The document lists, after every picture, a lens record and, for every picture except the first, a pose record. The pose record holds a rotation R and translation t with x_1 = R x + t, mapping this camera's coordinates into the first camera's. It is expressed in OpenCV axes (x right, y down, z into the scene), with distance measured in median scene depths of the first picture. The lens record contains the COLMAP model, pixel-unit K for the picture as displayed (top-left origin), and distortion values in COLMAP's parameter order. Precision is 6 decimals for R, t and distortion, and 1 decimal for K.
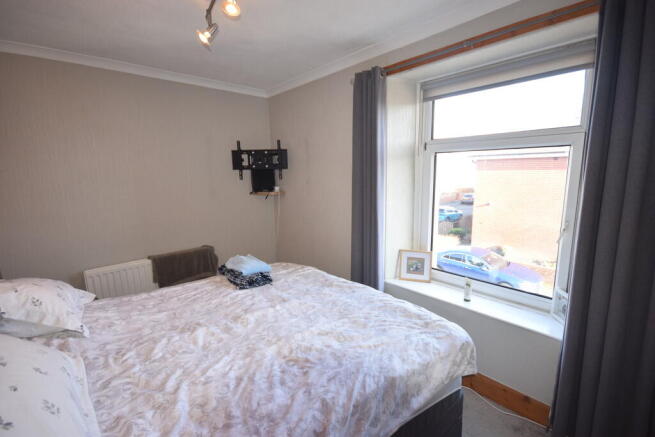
lens RADIAL K [[299.8, 0, 326.3], [0, 299.8, 217.7], [0, 0, 1]] dist [0.004968, 0.000076]
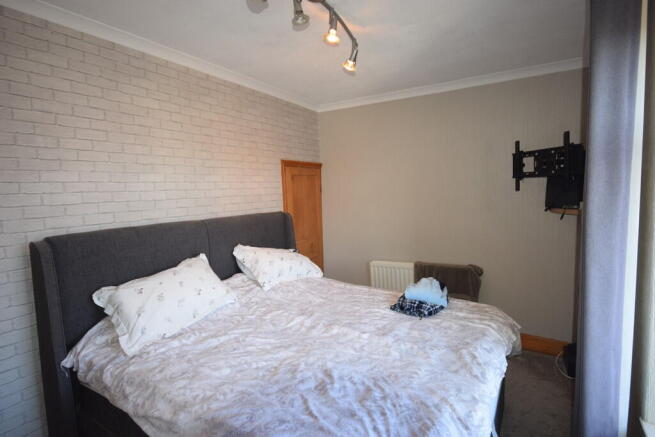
lens RADIAL K [[324.1, 0, 327.2], [0, 324.1, 218.6], [0, 0, 1]] dist [0.012540, 0.000616]
pose [[0.311580, 0.088743, -0.946067, 0.696467], [-0.114500, 0.991881, 0.055331, -0.090719], [0.943296, 0.091085, 0.319211, 0.546872]]
